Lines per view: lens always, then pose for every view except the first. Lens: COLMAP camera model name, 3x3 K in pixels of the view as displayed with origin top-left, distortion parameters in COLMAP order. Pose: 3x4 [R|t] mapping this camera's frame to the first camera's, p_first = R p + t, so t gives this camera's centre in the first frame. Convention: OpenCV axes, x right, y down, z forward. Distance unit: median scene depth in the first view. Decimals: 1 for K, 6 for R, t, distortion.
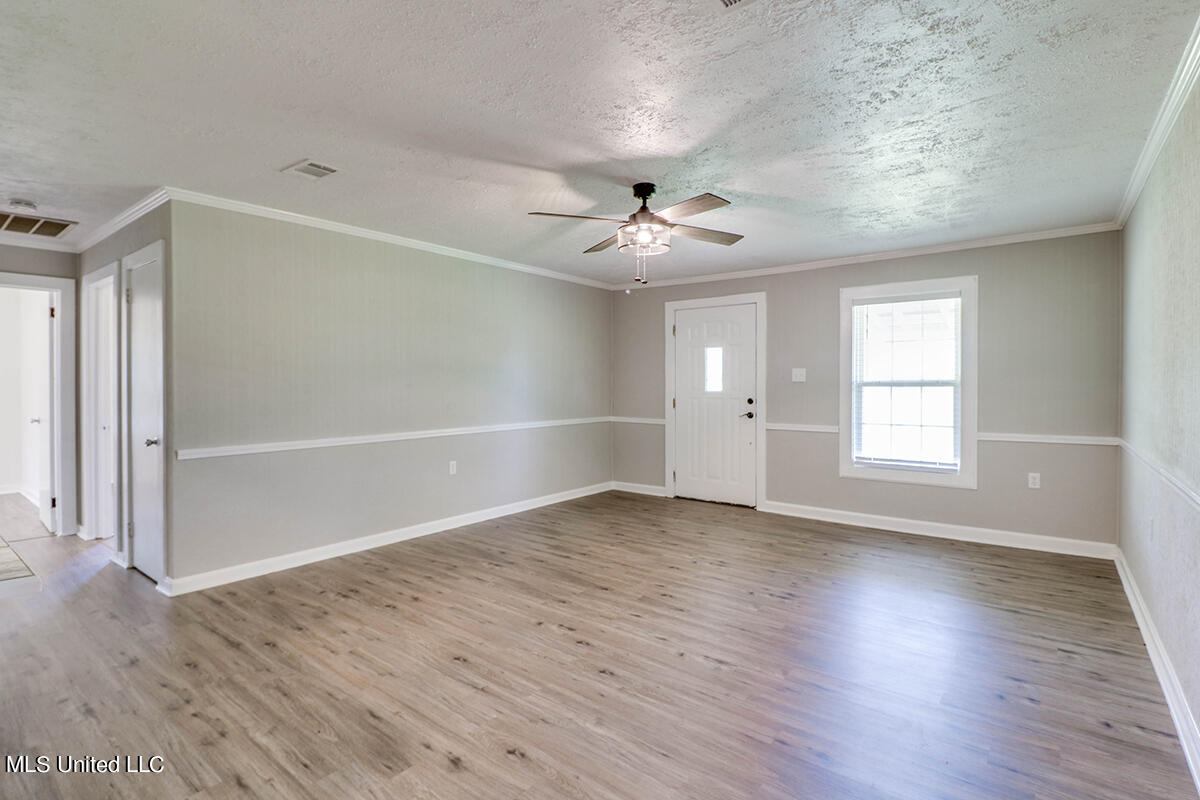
lens RADIAL K [[571.7, 0, 612.7], [0, 571.7, 385.3], [0, 0, 1]] dist [0.000198, -0.011022]
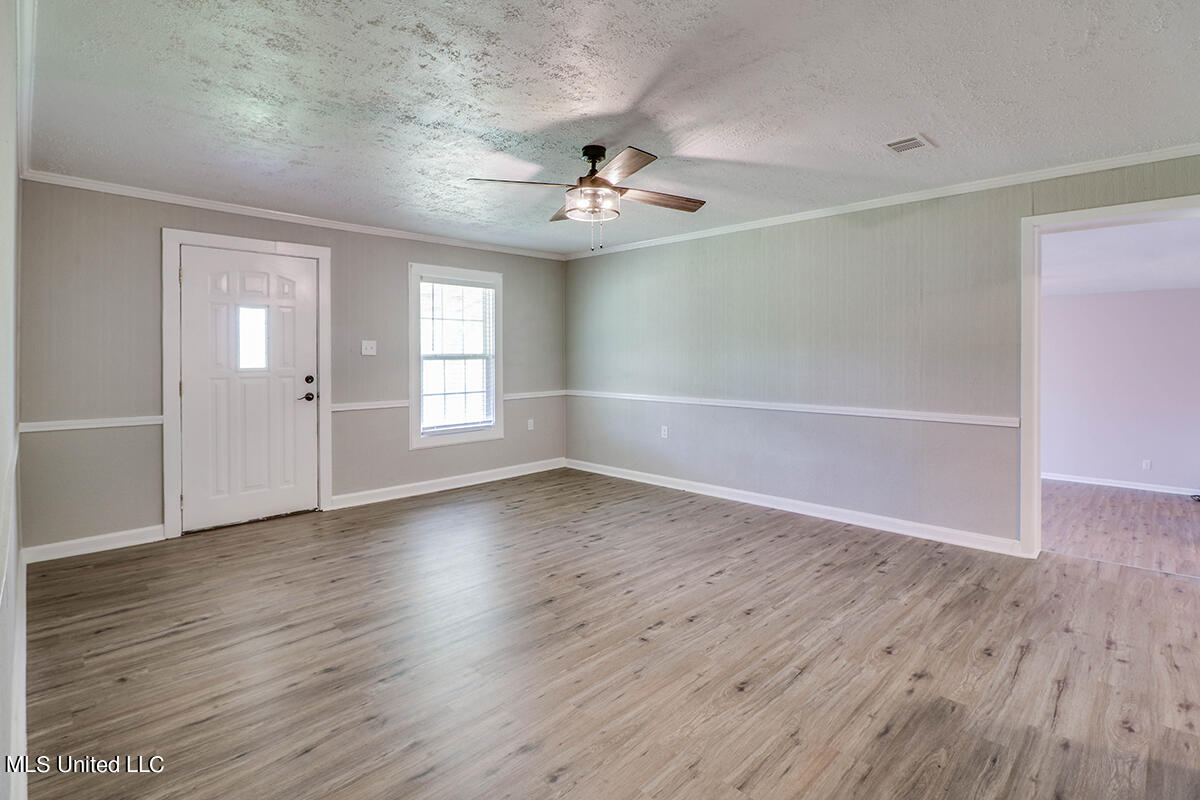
lens RADIAL K [[571.7, 0, 585.6], [0, 571.7, 369.8], [0, 0, 1]] dist [0.000198, -0.011022]
pose [[0.142729, -0.024446, 0.989460, -0.788991], [0.003672, 0.999701, 0.024169, -0.006477], [-0.989755, 0.000184, 0.142776, 0.779351]]
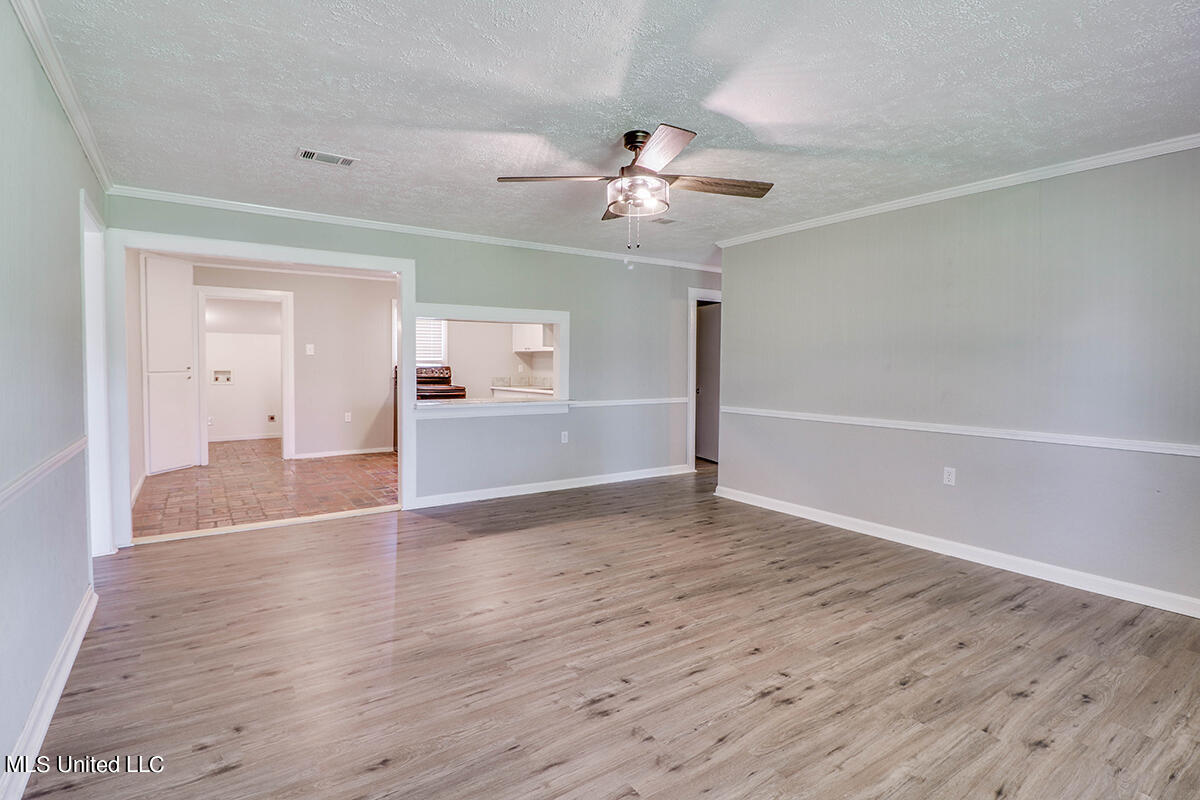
lens RADIAL K [[571.7, 0, 577.7], [0, 571.7, 369.1], [0, 0, 1]] dist [0.000198, -0.011022]
pose [[-0.341409, 0.002603, -0.939911, 0.806801], [-0.006478, 0.999966, 0.005123, 0.005688], [0.939892, 0.007838, -0.341381, 1.082530]]
